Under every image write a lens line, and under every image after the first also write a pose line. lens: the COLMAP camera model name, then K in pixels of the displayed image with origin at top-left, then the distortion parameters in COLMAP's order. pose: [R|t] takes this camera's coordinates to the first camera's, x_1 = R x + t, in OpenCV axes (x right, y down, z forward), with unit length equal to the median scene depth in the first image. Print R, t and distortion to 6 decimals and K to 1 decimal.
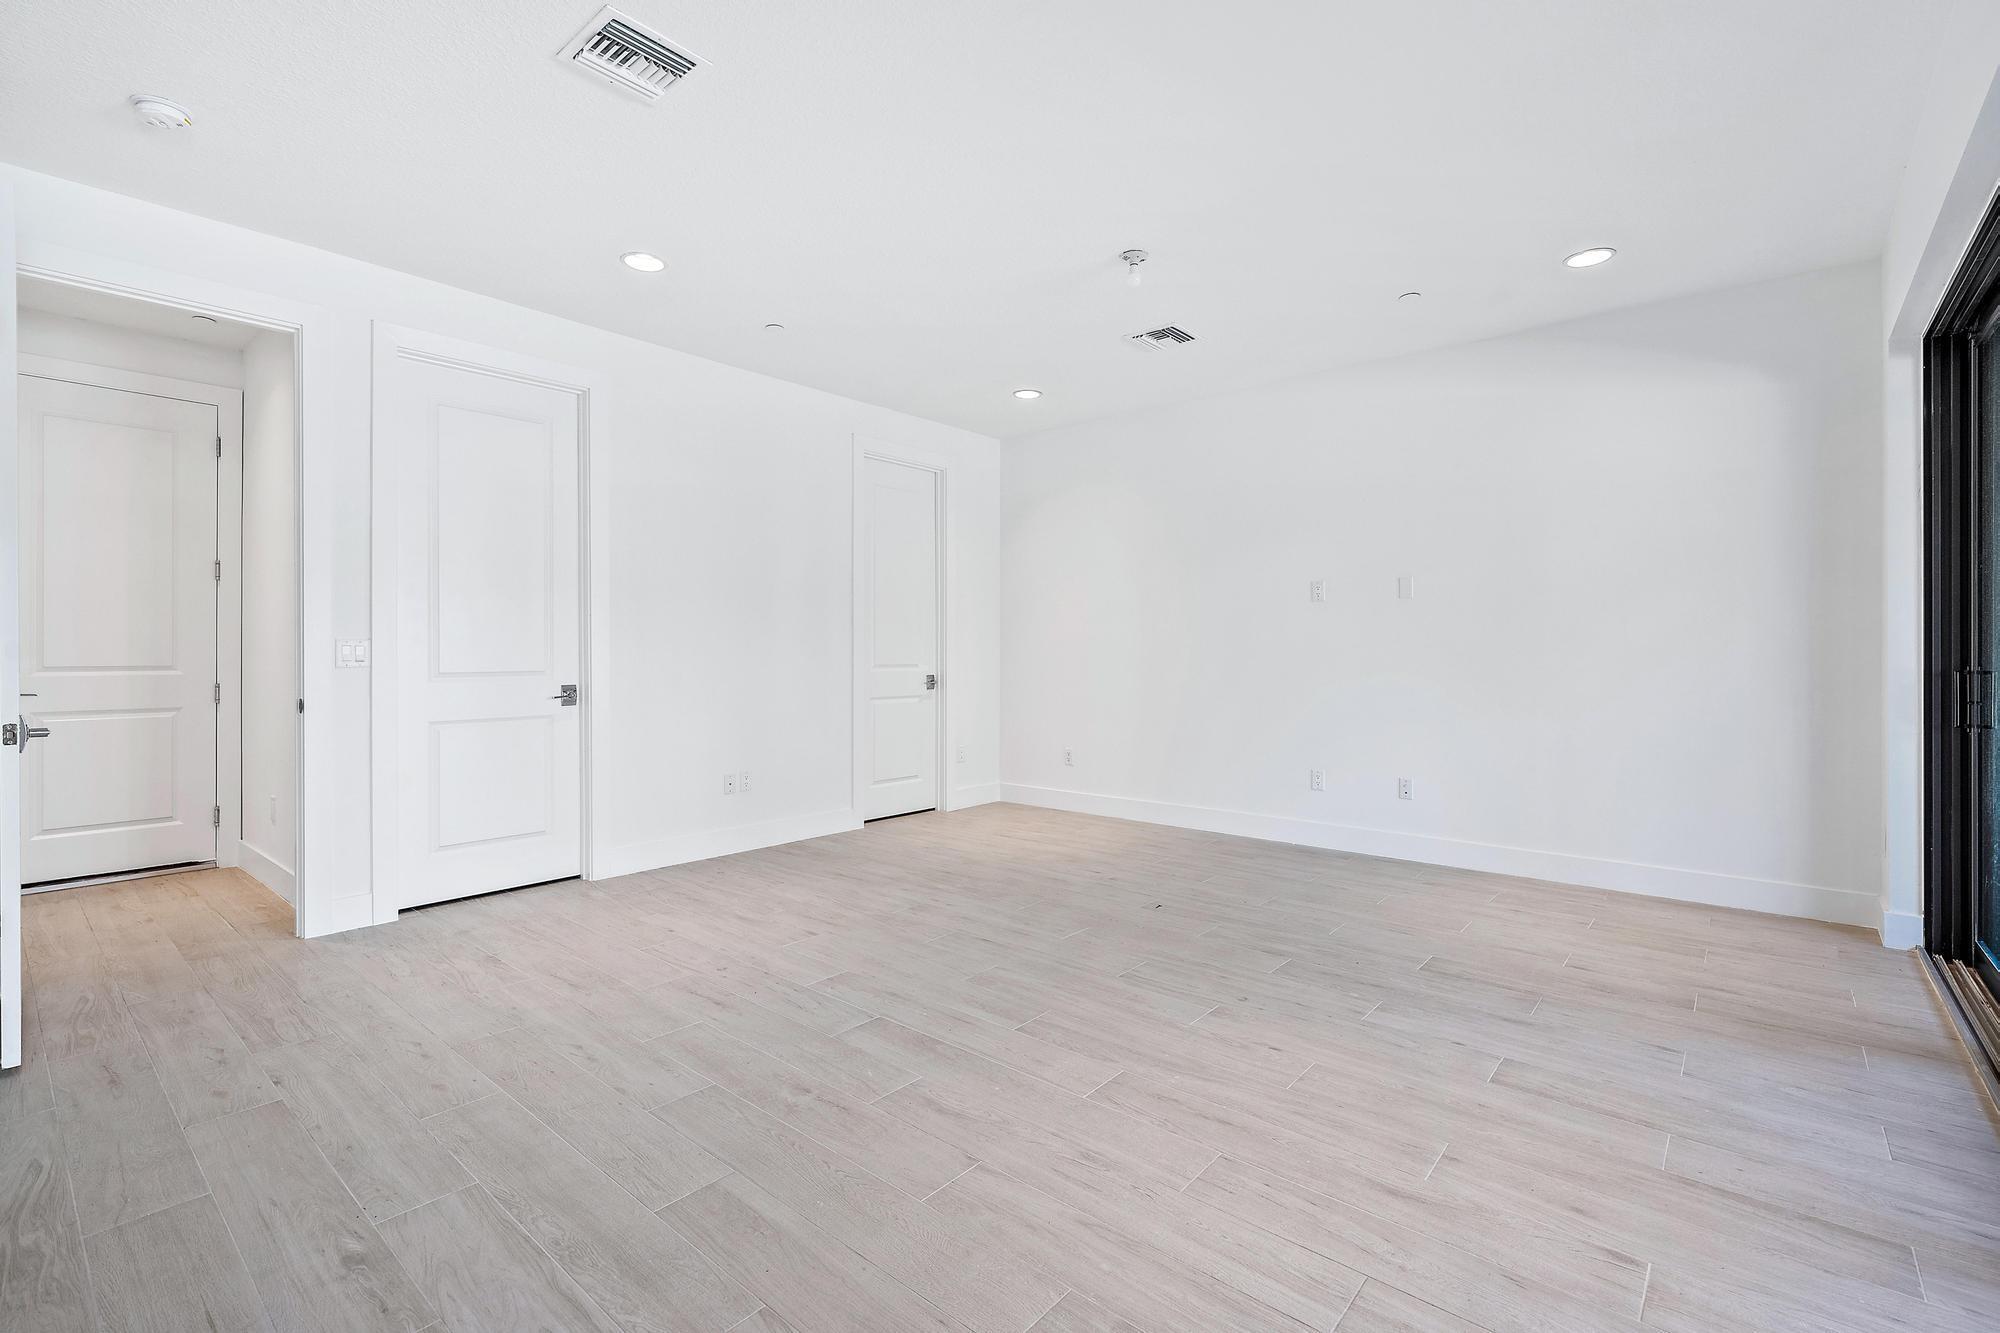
lens RADIAL K [[882.0, 0, 1000.1], [0, 882.0, 654.3], [0, 0, 1]] dist [-0.000443, 0.000327]
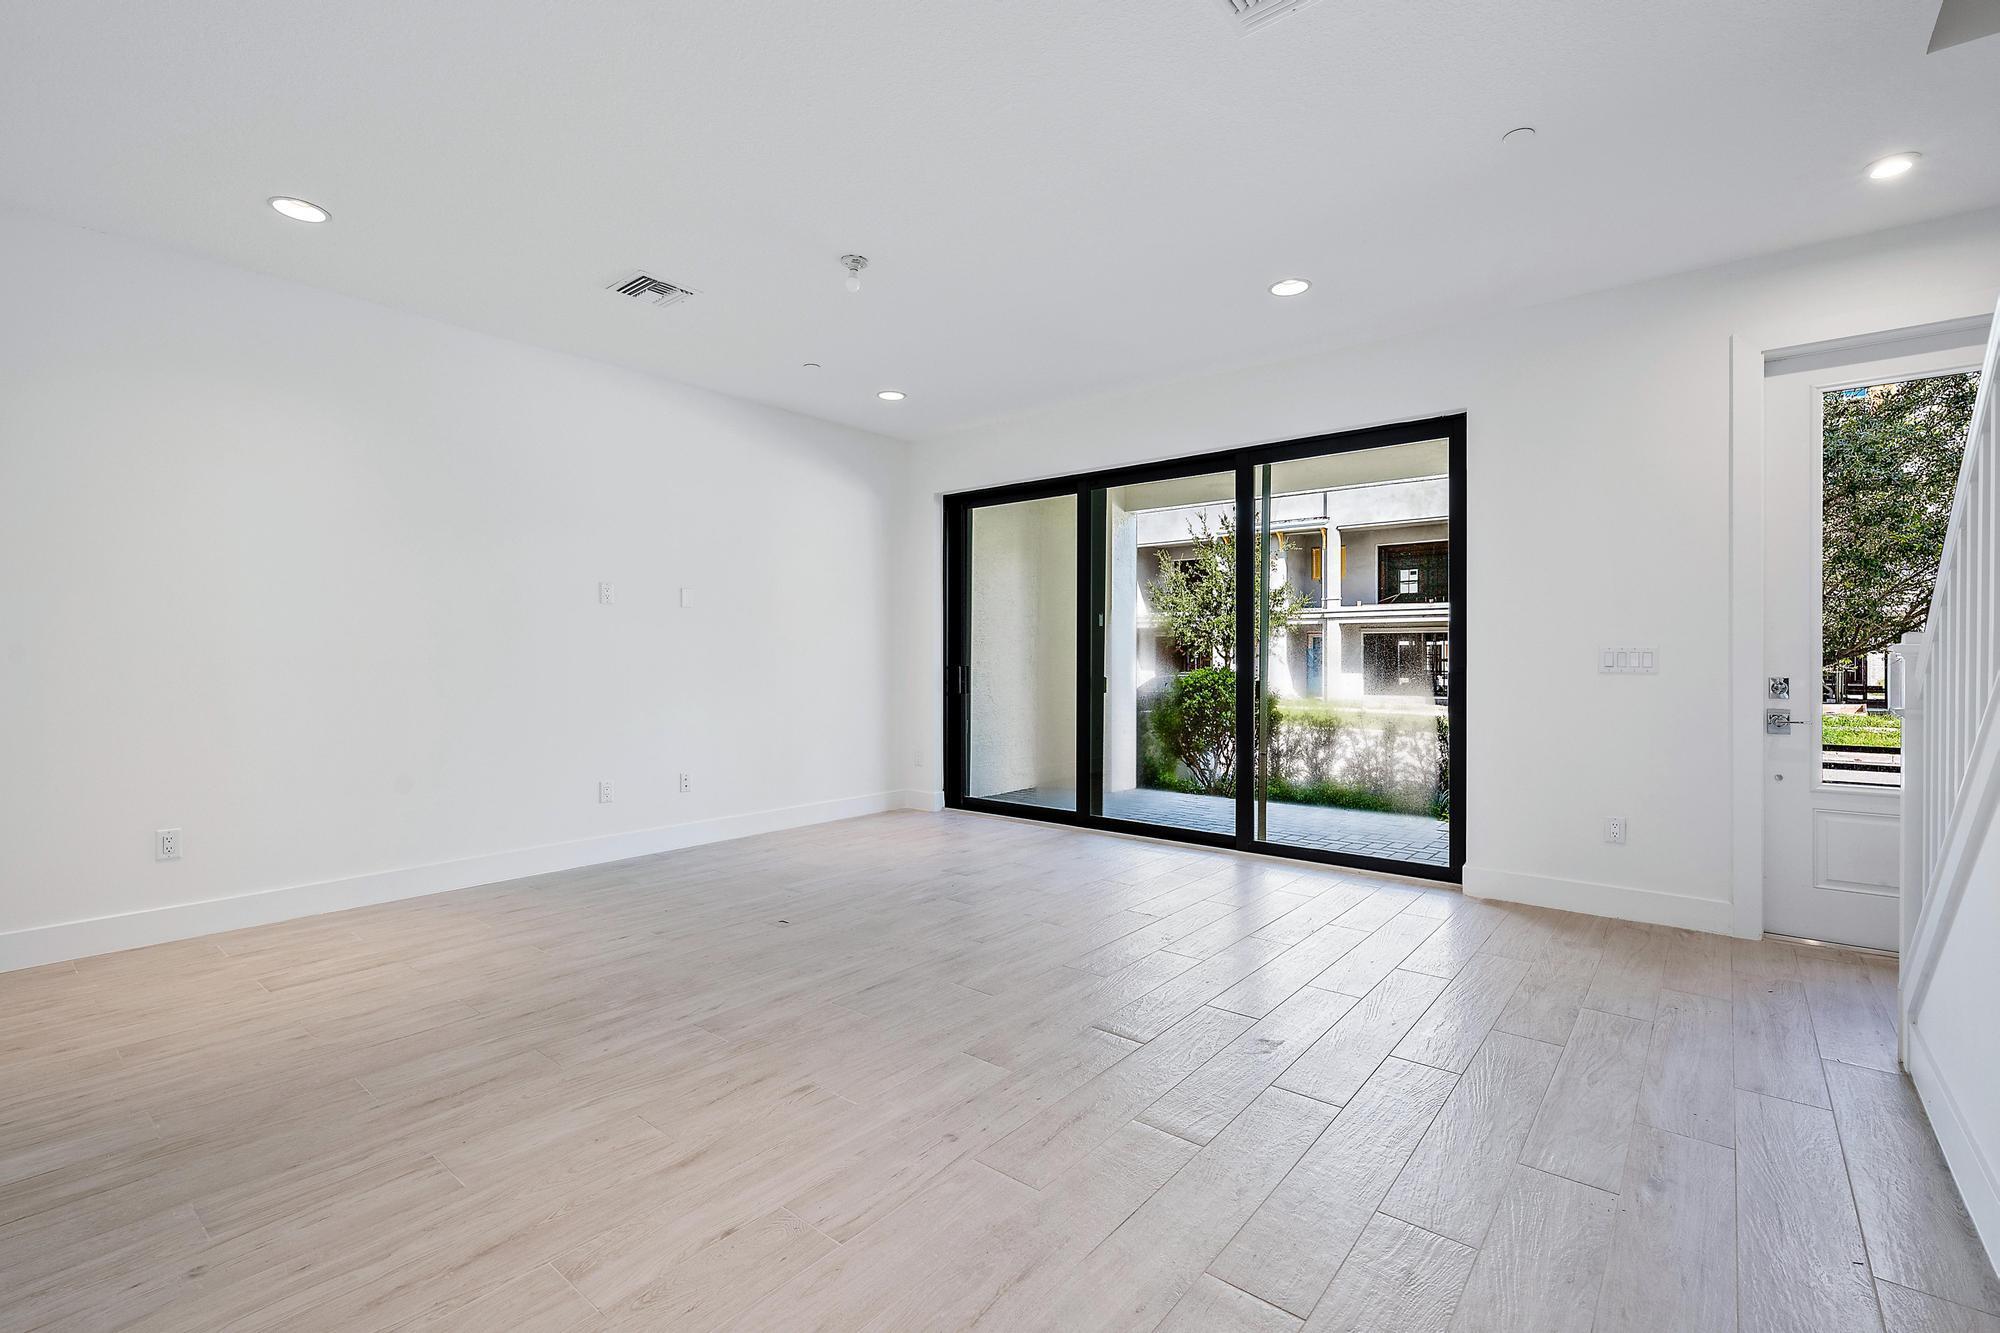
lens RADIAL K [[882.0, 0, 1000.1], [0, 882.0, 654.3], [0, 0, 1]] dist [-0.000443, 0.000327]
pose [[-0.013589, 0.001653, 0.999906, -0.851828], [0.005086, 0.999986, -0.001584, -0.001640], [-0.999895, 0.005064, -0.013597, 0.849605]]
